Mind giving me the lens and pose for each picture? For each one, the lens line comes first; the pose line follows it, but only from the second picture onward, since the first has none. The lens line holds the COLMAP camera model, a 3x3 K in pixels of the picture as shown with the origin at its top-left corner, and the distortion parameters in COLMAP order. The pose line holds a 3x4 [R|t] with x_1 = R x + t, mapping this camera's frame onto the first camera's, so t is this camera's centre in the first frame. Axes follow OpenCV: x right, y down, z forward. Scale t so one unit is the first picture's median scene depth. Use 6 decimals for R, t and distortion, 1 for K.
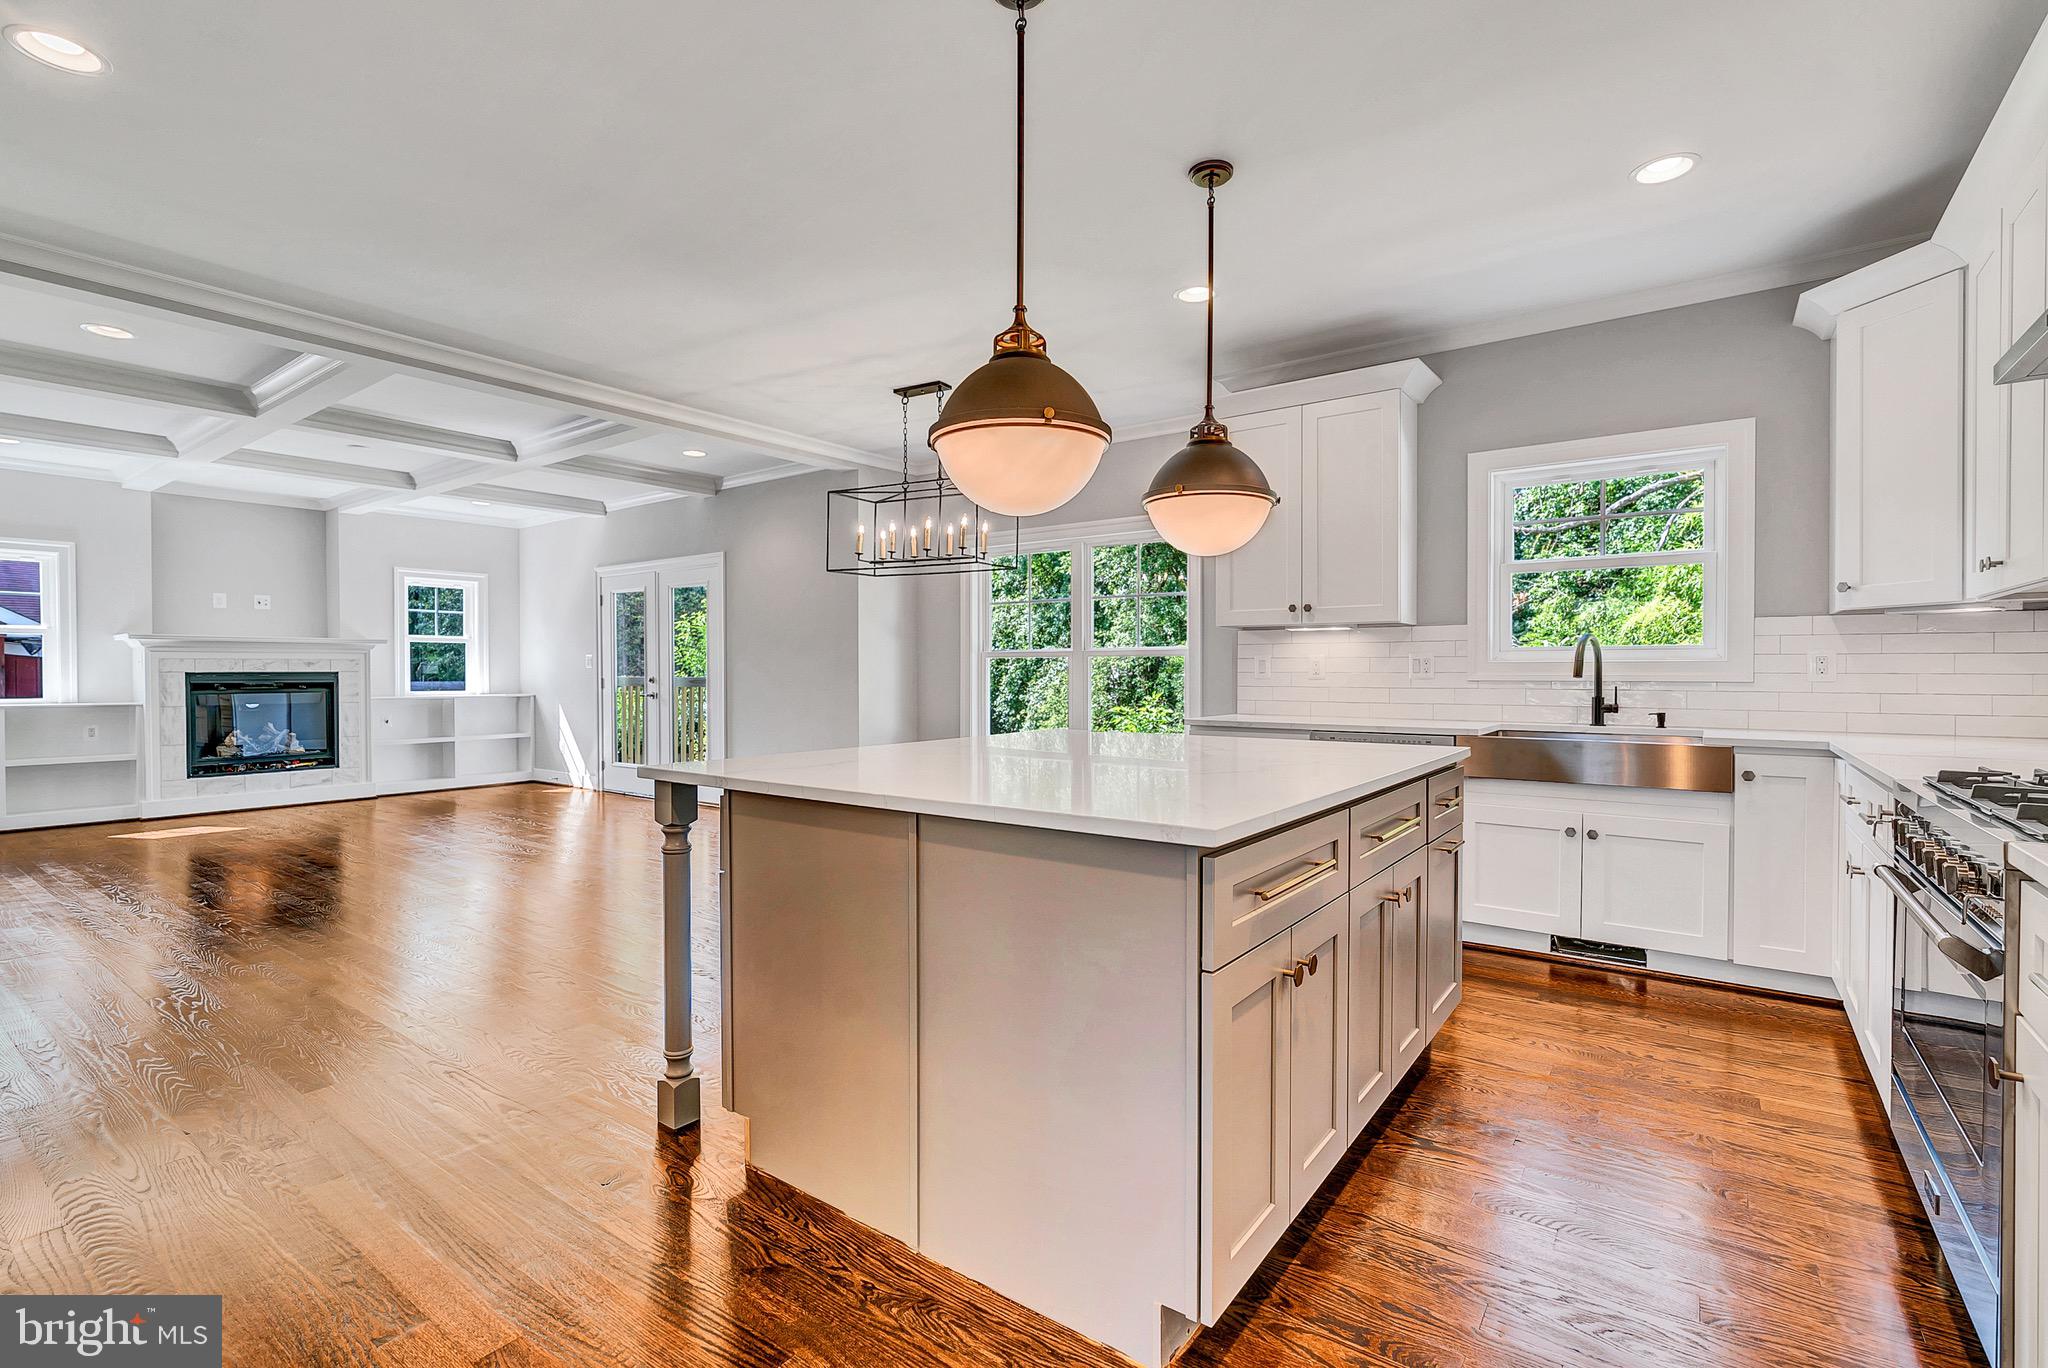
lens RADIAL K [[939.3, 0, 1015.9], [0, 939.3, 684.0], [0, 0, 1]] dist [-0.003331, 0.000356]
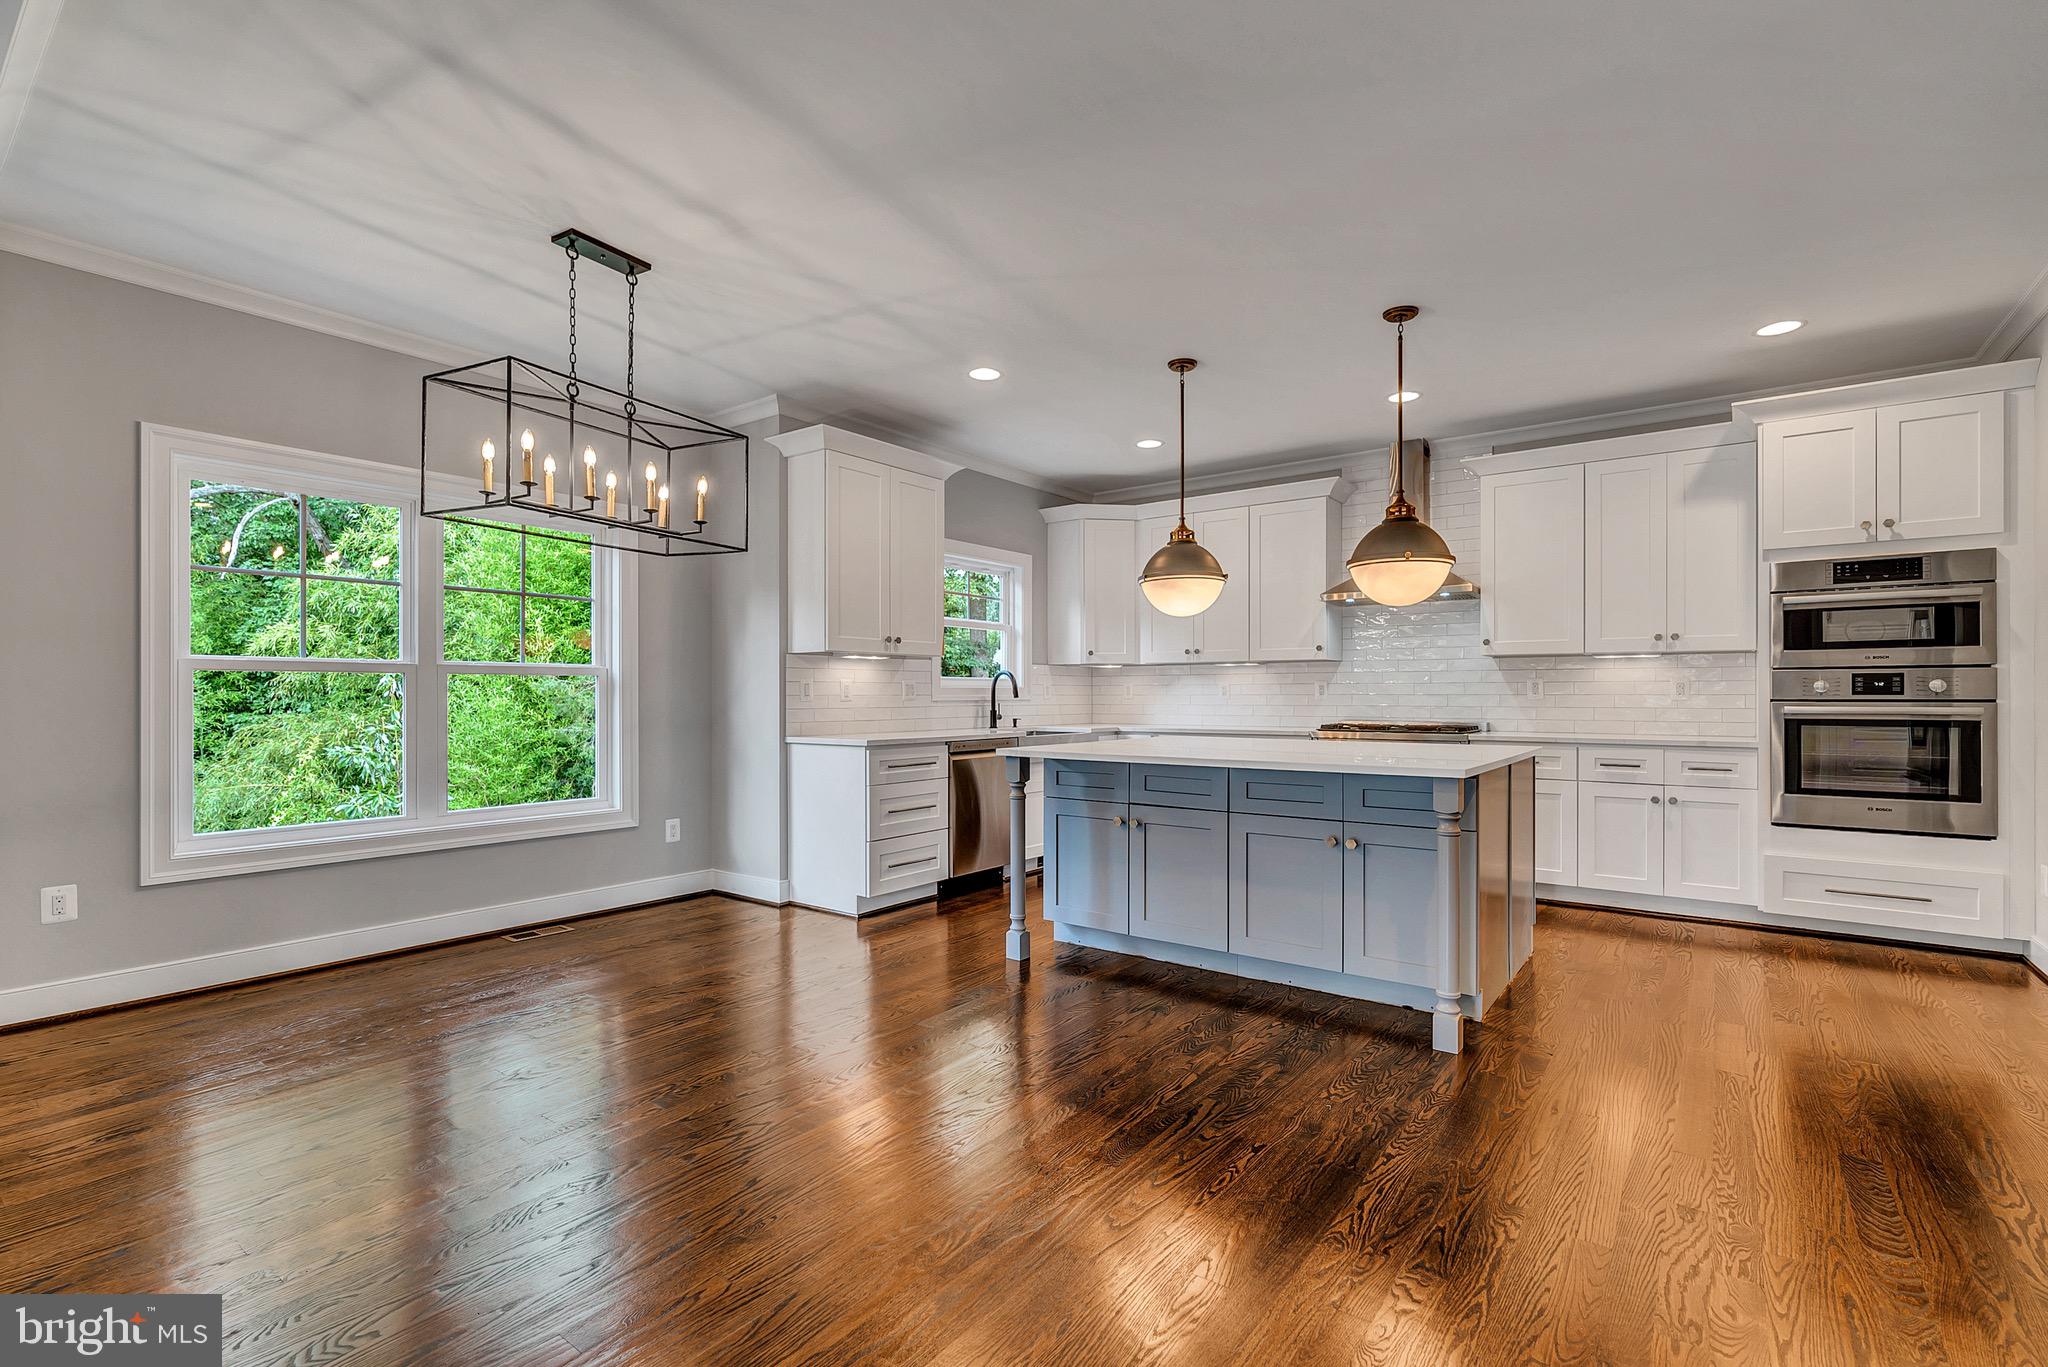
lens RADIAL K [[939.3, 0, 1030.3], [0, 939.3, 693.3], [0, 0, 1]] dist [-0.003331, 0.000356]
pose [[-0.006712, 0.002822, 0.999973, -0.478942], [0.014360, 0.999893, -0.002725, -0.004803], [-0.999874, 0.014341, -0.006752, 0.464004]]
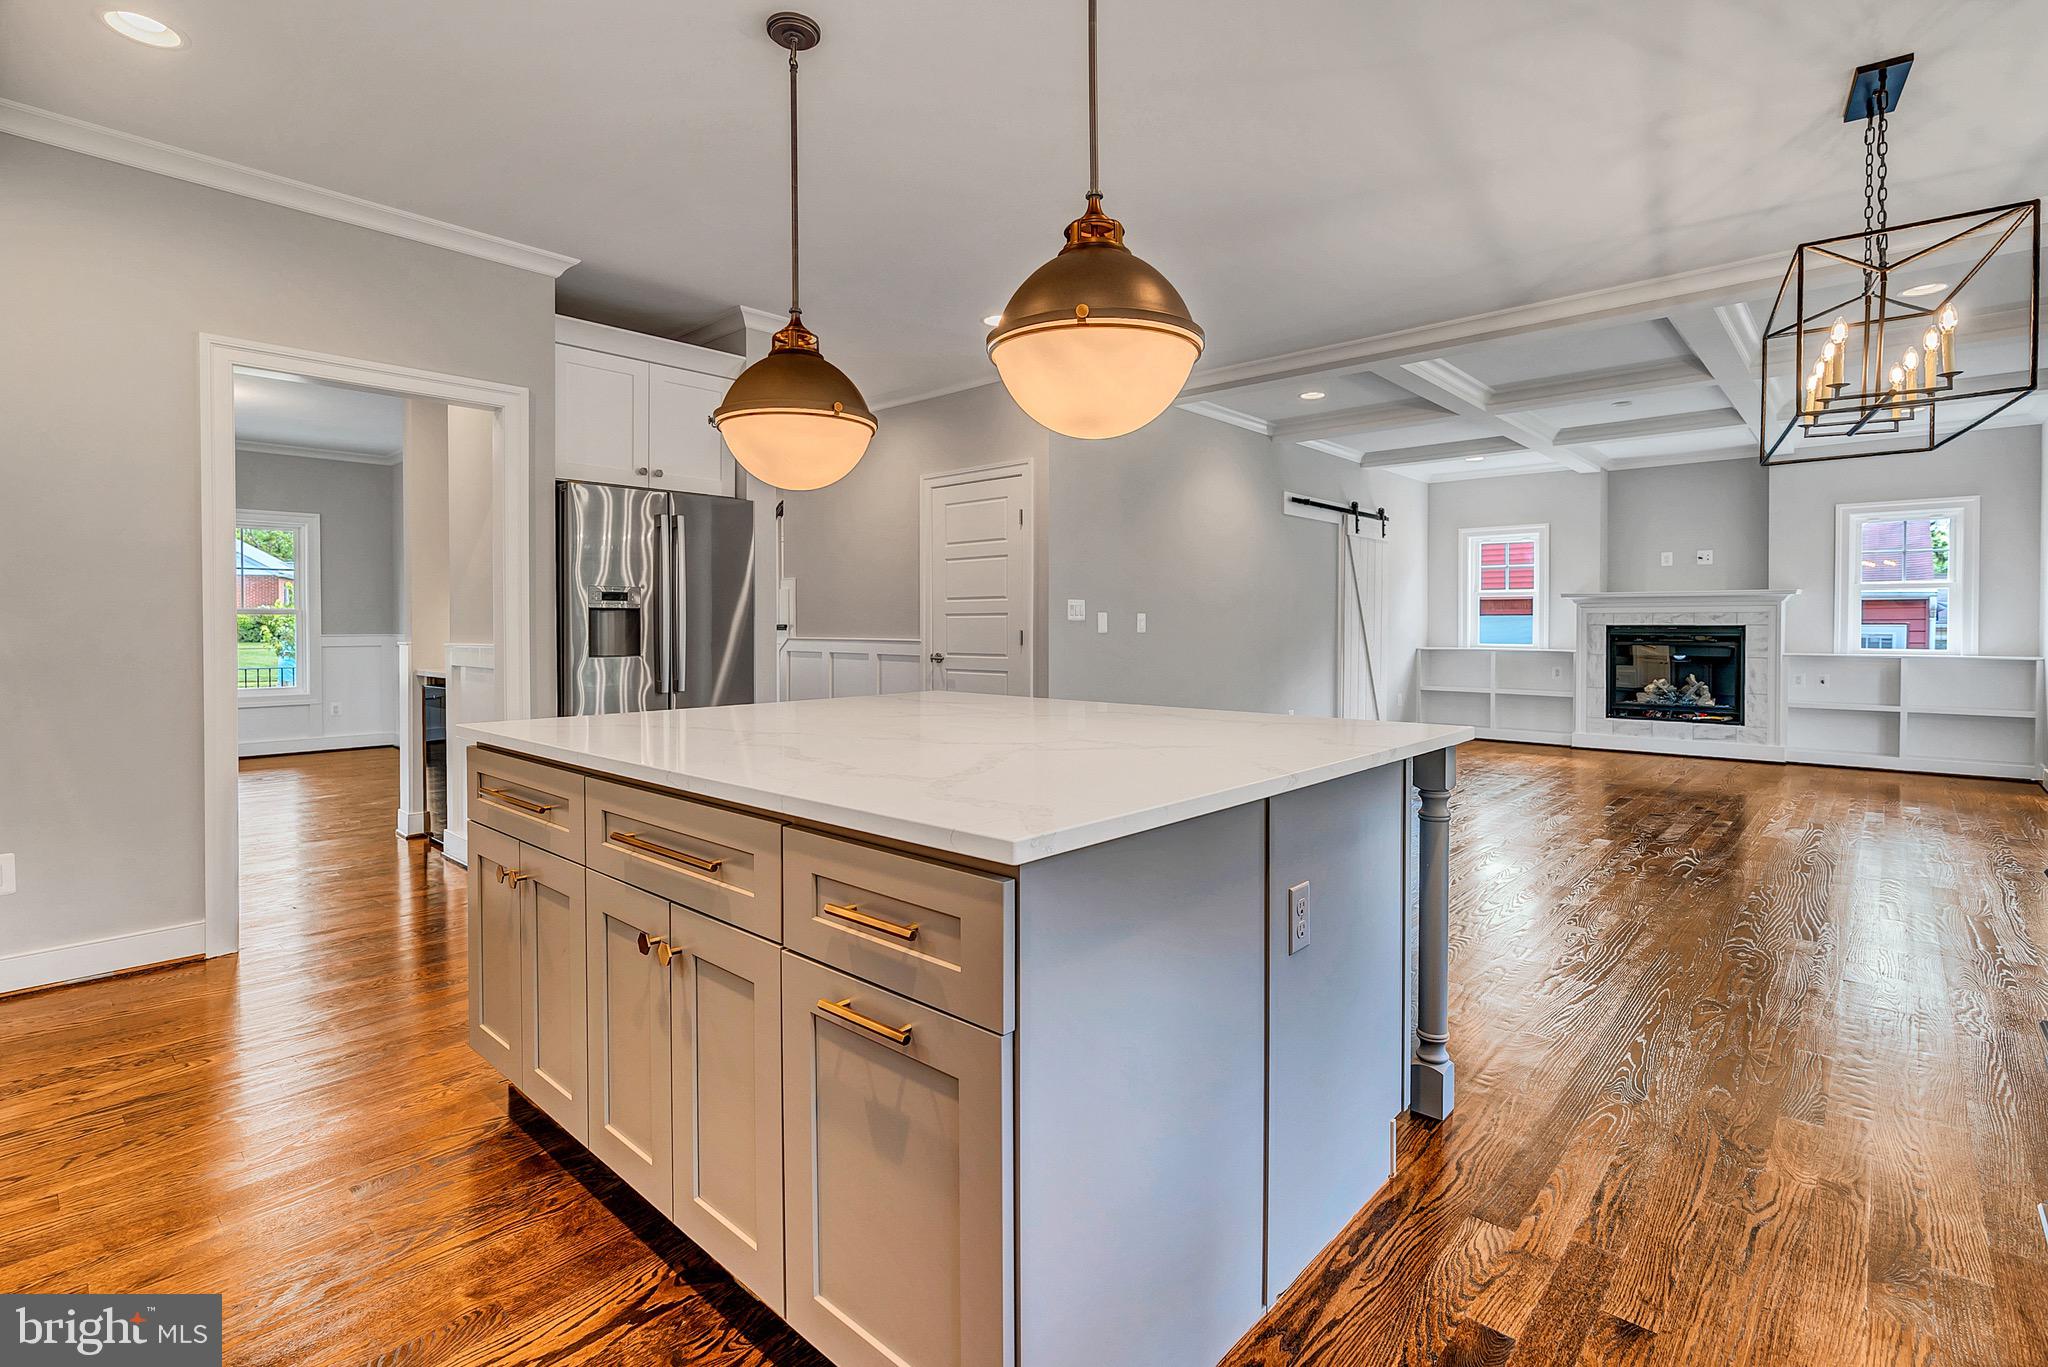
lens RADIAL K [[939.3, 0, 1042.2], [0, 939.3, 628.6], [0, 0, 1]] dist [-0.003331, 0.000356]
pose [[-0.079511, 0.007031, -0.996809, 0.297966], [-0.014863, 0.999856, 0.008238, -0.006879], [0.996723, 0.015471, -0.079395, 0.376810]]
